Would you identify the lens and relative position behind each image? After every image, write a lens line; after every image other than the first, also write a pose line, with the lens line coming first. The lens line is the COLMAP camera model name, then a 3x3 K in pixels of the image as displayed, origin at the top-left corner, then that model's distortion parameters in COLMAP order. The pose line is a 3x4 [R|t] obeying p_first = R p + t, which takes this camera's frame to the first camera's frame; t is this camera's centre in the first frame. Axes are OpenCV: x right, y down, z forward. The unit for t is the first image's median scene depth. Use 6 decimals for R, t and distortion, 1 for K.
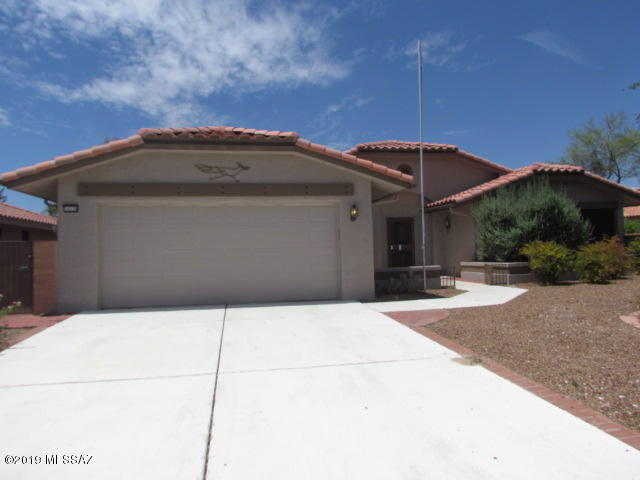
lens RADIAL K [[454.7, 0, 322.8], [0, 454.7, 231.5], [0, 0, 1]] dist [-0.010435, 0.006561]
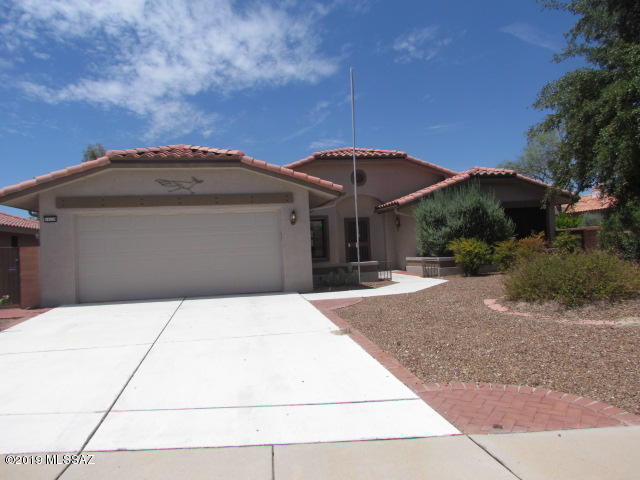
lens RADIAL K [[454.7, 0, 322.8], [0, 454.7, 231.5], [0, 0, 1]] dist [-0.010435, 0.006561]
pose [[0.999710, -0.016717, 0.017342, 0.092907], [0.016542, 0.999812, 0.010159, -0.012248], [-0.017508, -0.009869, 0.999798, -0.136405]]
